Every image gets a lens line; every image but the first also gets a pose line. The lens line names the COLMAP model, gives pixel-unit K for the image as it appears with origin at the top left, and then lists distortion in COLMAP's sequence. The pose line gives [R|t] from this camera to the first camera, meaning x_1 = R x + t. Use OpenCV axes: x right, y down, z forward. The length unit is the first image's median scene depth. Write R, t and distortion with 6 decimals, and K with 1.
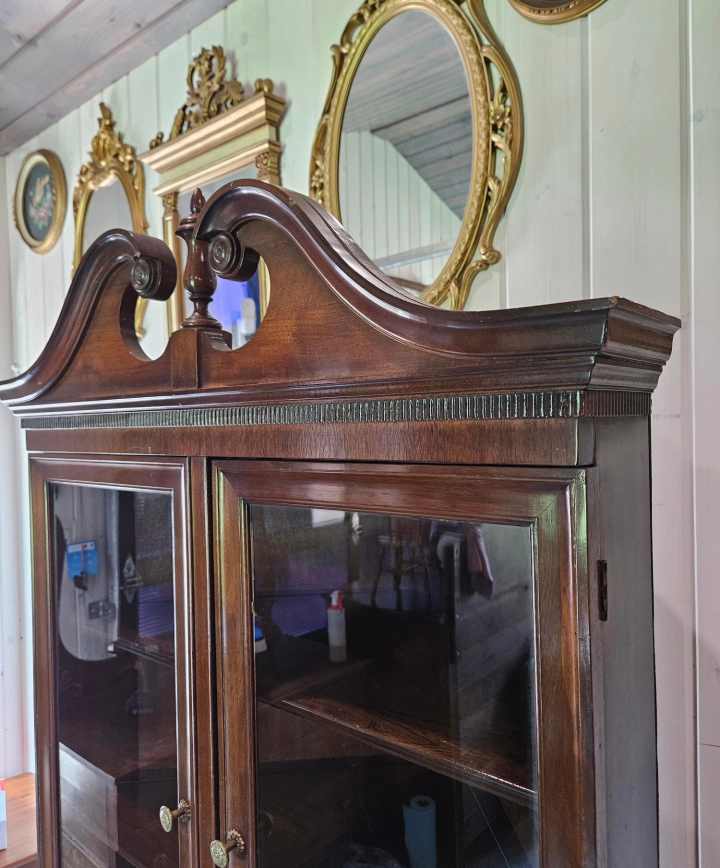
lens RADIAL K [[645.0, 0, 342.0], [0, 645.0, 437.8], [0, 0, 1]] dist [0.066270, -0.038753]
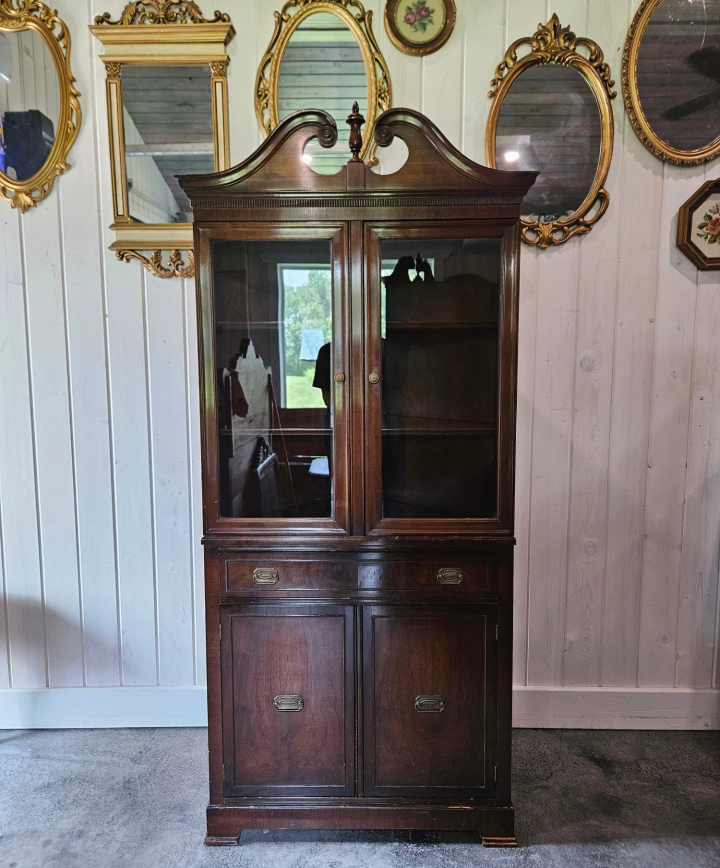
lens RADIAL K [[645.5, 0, 357.5], [0, 645.5, 427.4], [0, 0, 1]] dist [0.072381, -0.064629]
pose [[0.770602, -0.051712, 0.635215, -0.838023], [0.003330, 0.997016, 0.077125, 0.282855], [-0.637308, -0.057317, 0.768475, -0.410693]]
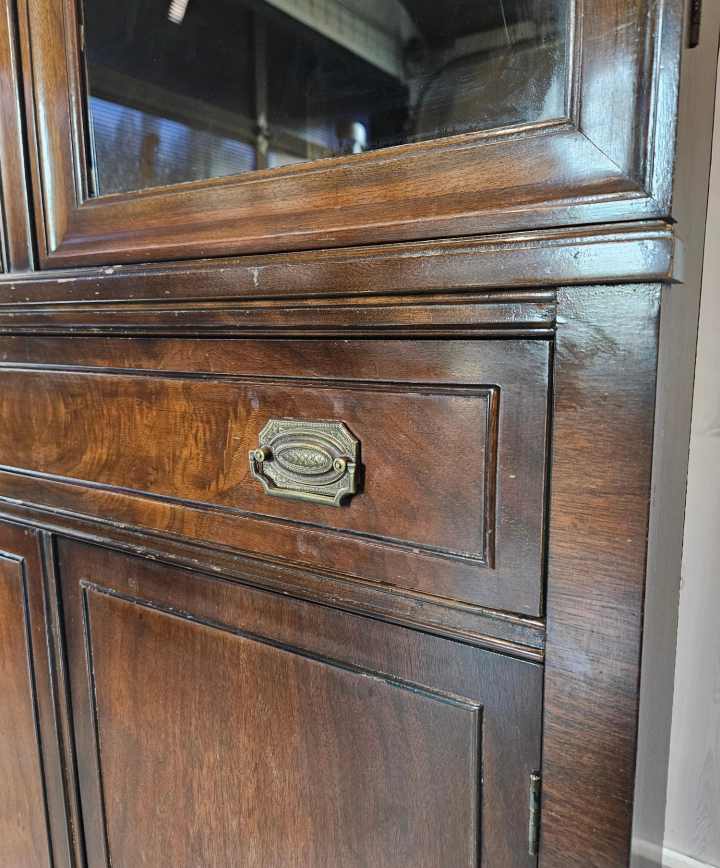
lens RADIAL K [[651.8, 0, 357.0], [0, 651.8, 432.6], [0, 0, 1]] dist [0.061079, -0.056611]
pose [[0.990094, -0.015949, 0.139497, 0.011640], [-0.004984, 0.988909, 0.148441, 0.598623], [-0.140317, -0.147665, 0.979033, 0.141243]]
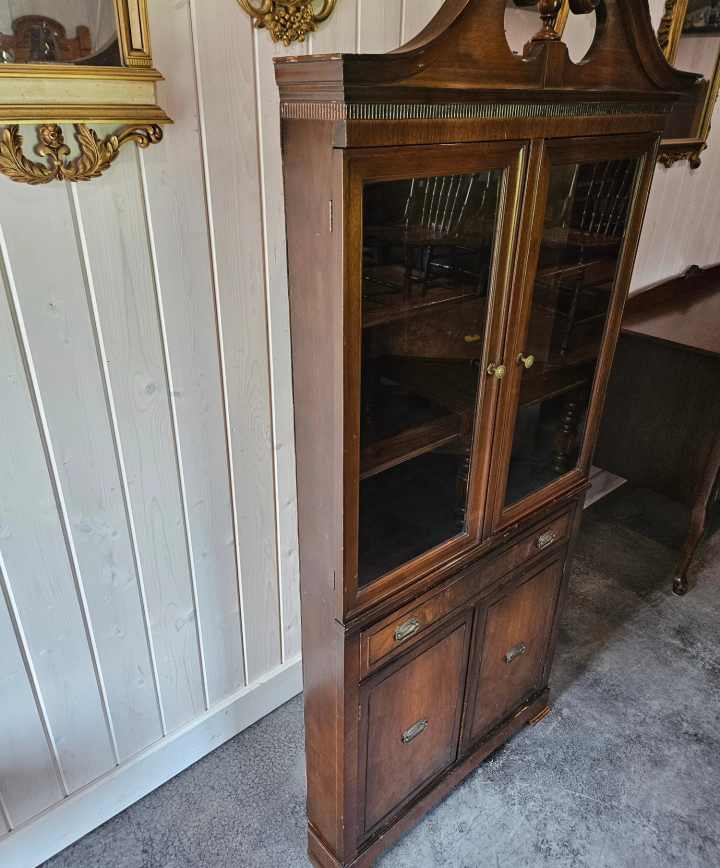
lens RADIAL K [[633.6, 0, 347.2], [0, 633.6, 428.1], [0, 0, 1]] dist [0.075267, -0.073146]
pose [[0.168646, -0.425051, 0.889320, -0.929119], [0.009017, 0.902871, 0.429818, -0.005126], [-0.985635, -0.064468, 0.156098, 0.549741]]
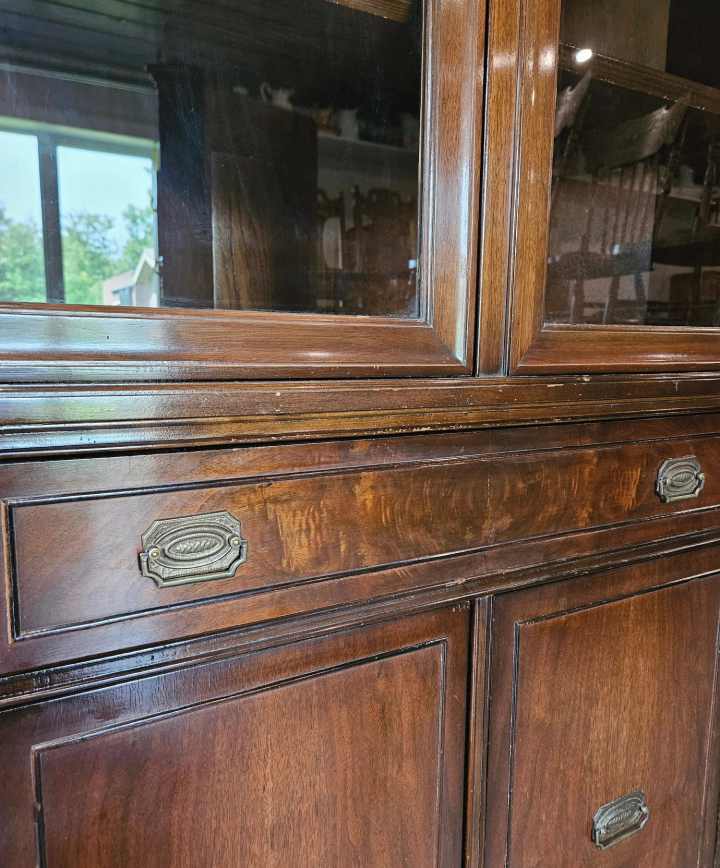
lens RADIAL K [[651.8, 0, 357.0], [0, 651.8, 432.6], [0, 0, 1]] dist [0.061079, -0.056611]
pose [[0.347206, -0.104535, 0.931945, -0.468932], [-0.000383, 0.993752, 0.111610, 0.561302], [-0.937789, -0.039108, 0.344996, 0.424632]]
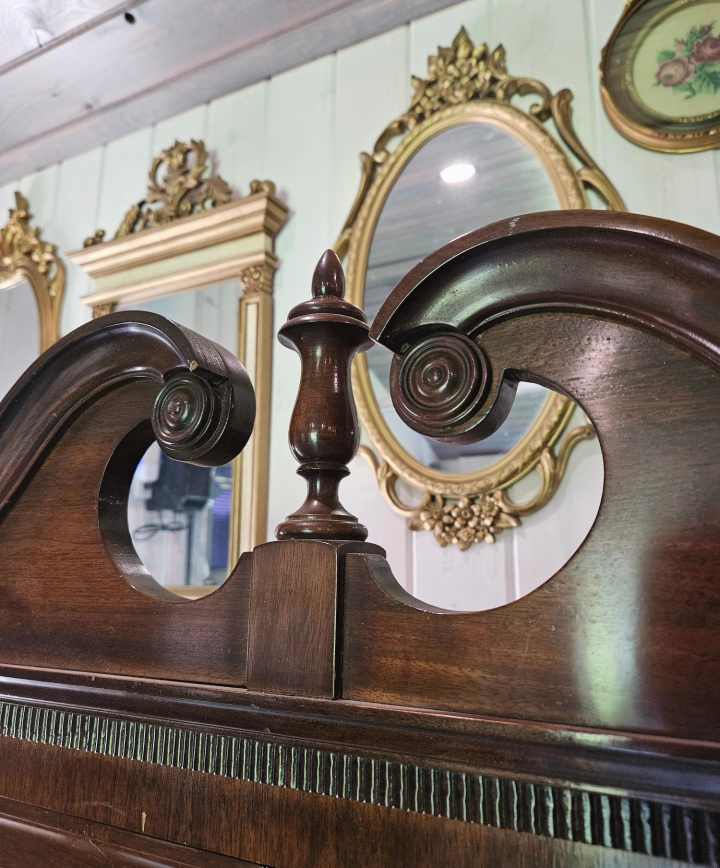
lens RADIAL K [[651.8, 0, 357.0], [0, 651.8, 432.6], [0, 0, 1]] dist [0.061079, -0.056611]
pose [[0.974112, 0.076930, 0.212572, -0.141942], [-0.025683, 0.971889, -0.234036, -0.065290], [-0.224601, 0.222518, 0.948704, 0.271327]]
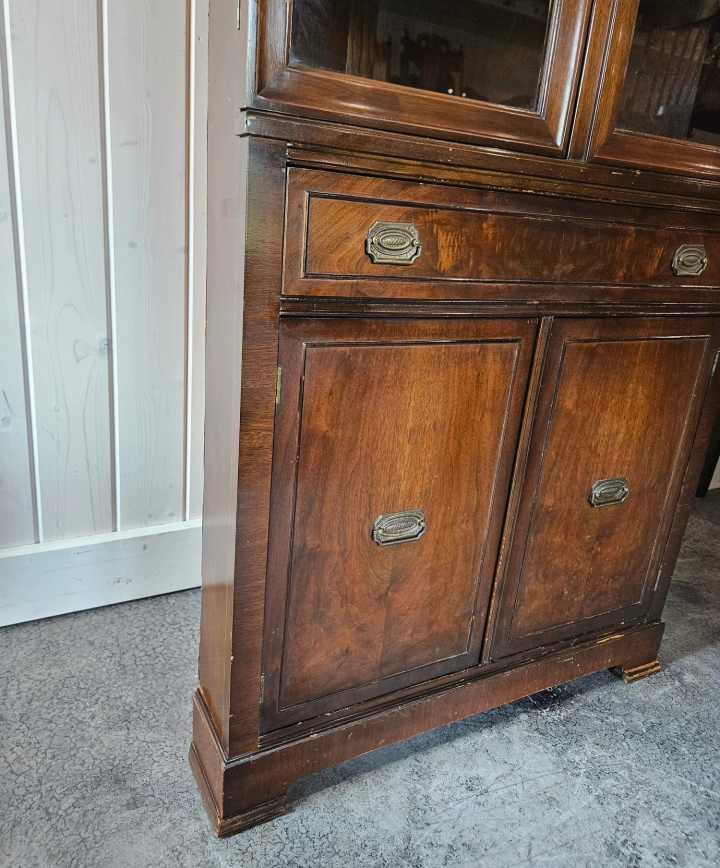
lens RADIAL K [[643.7, 0, 352.1], [0, 643.7, 420.7], [0, 0, 1]] dist [0.067107, -0.064263]
pose [[0.370089, -0.238734, 0.897797, -0.700383], [-0.074253, 0.955723, 0.284746, 0.635732], [-0.926024, -0.172045, 0.335976, 0.435007]]
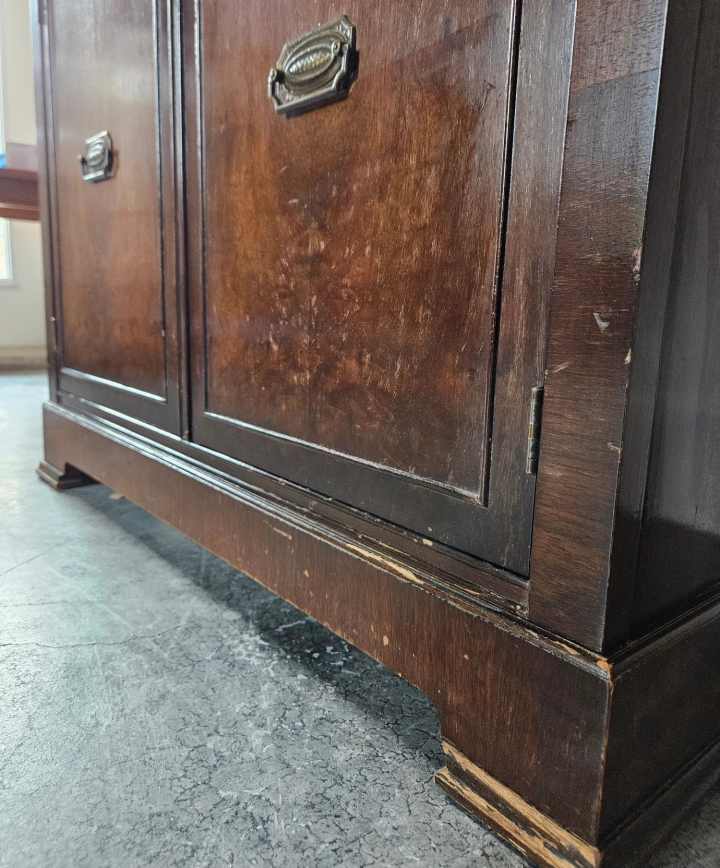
lens RADIAL K [[655.9, 0, 341.5], [0, 655.9, 420.1], [0, 0, 1]] dist [0.054222, -0.065007]
pose [[0.981942, 0.080399, -0.171247, 0.075411], [-0.052577, 0.985519, 0.161209, 0.984812], [0.181728, -0.149294, 0.971950, 0.112645]]
